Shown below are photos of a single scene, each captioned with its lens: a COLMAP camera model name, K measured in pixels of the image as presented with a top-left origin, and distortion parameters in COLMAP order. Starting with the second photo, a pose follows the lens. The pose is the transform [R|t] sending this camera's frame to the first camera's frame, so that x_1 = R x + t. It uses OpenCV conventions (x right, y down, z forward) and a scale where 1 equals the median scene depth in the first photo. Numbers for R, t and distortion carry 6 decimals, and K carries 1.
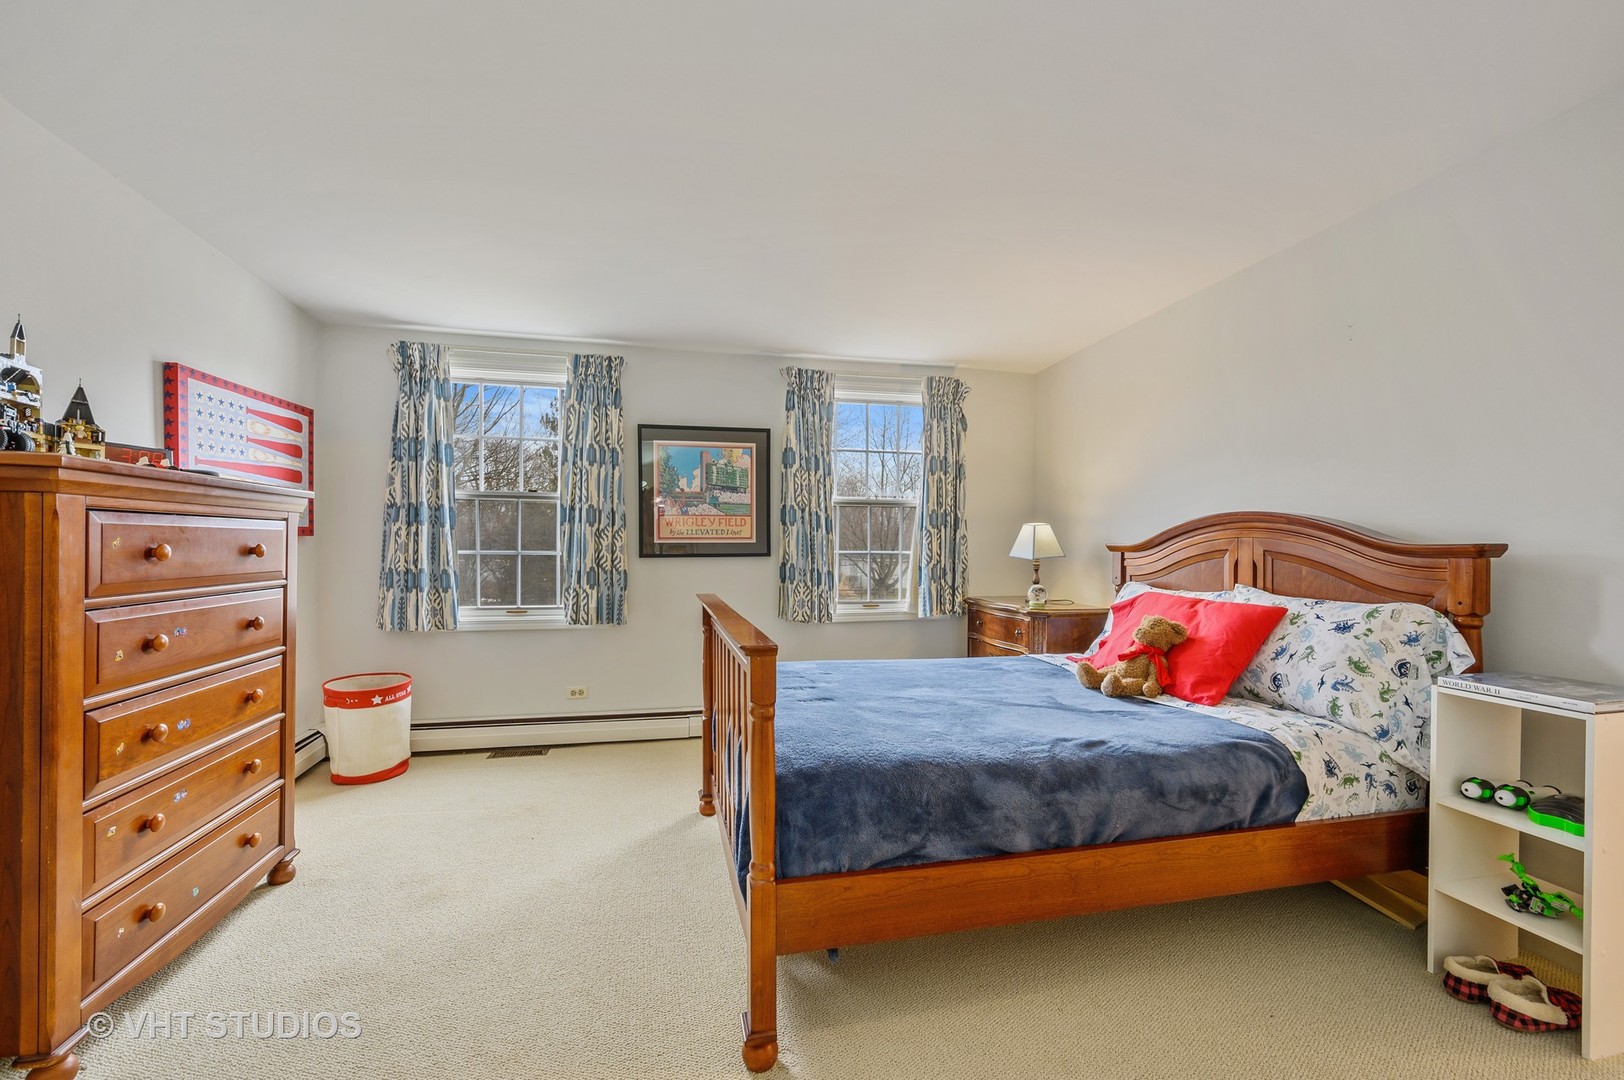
lens RADIAL K [[664.5, 0, 812.0], [0, 664.5, 540.0], [0, 0, 1]] dist [-0.000115, 0.000069]
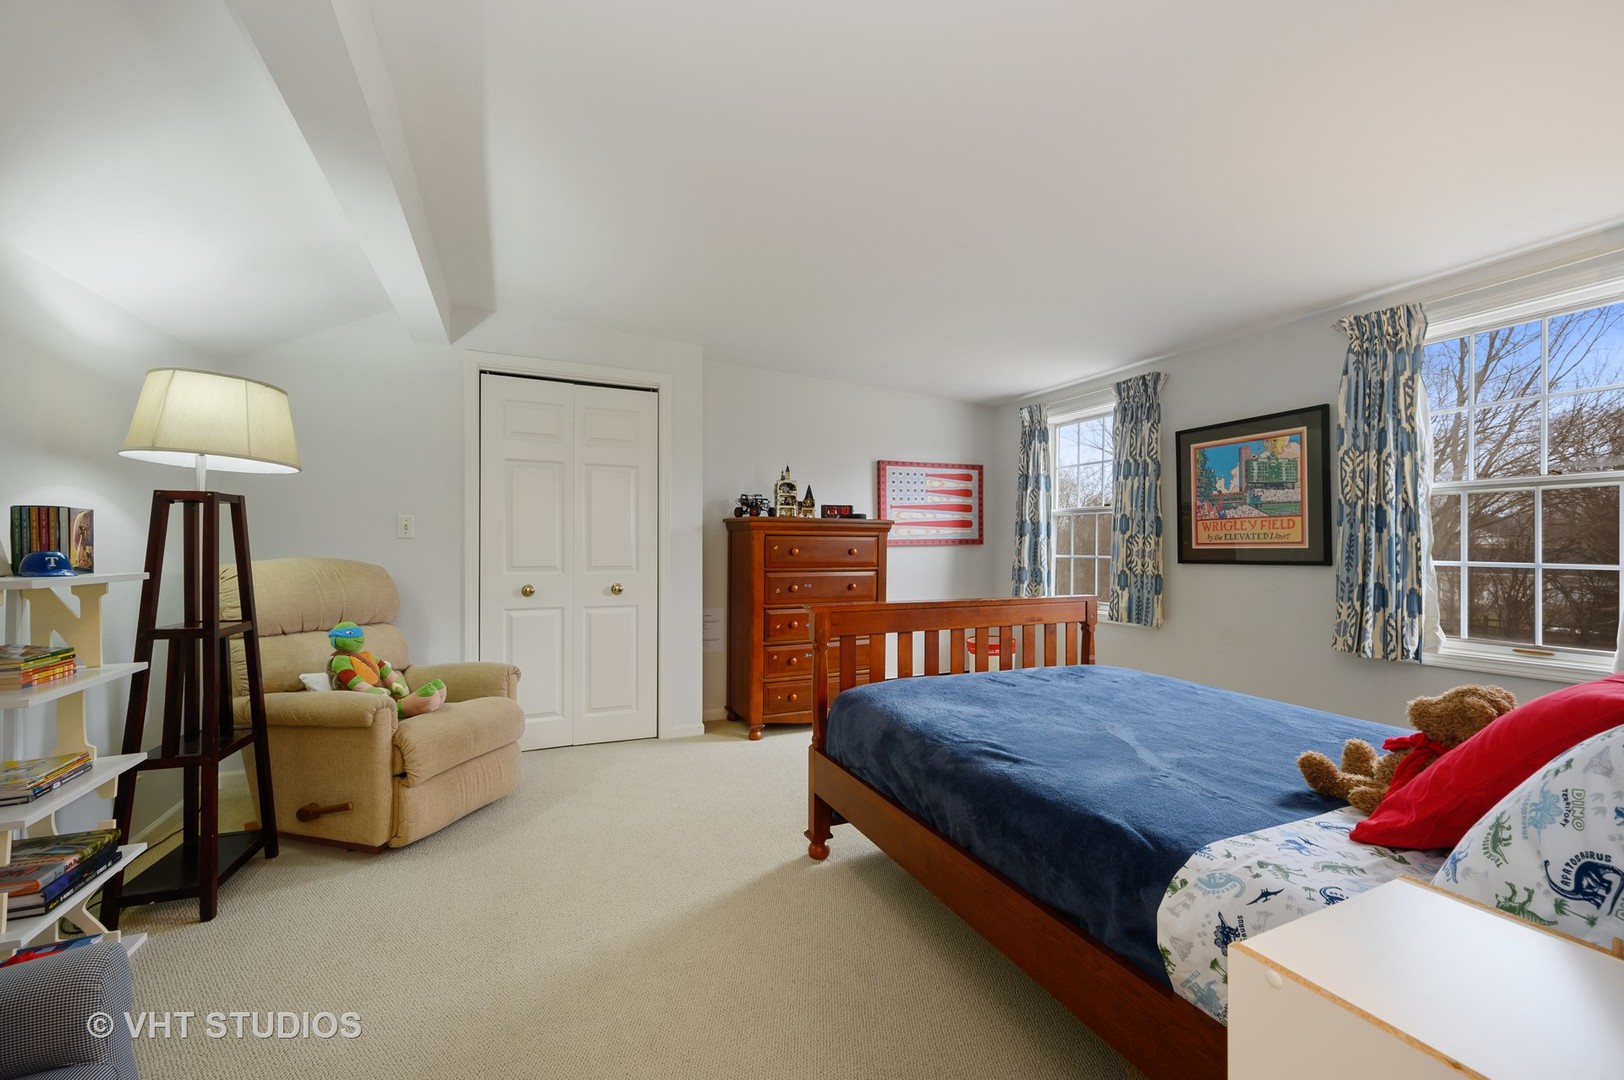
lens RADIAL K [[651.8, 0, 811.1], [0, 651.8, 543.1], [0, 0, 1]] dist [0.001801, 0.000145]
pose [[0.189269, -0.010251, -0.981872, 0.615731], [0.002551, 0.999947, -0.009948, 0.004444], [0.981922, -0.000622, 0.189285, 0.264956]]
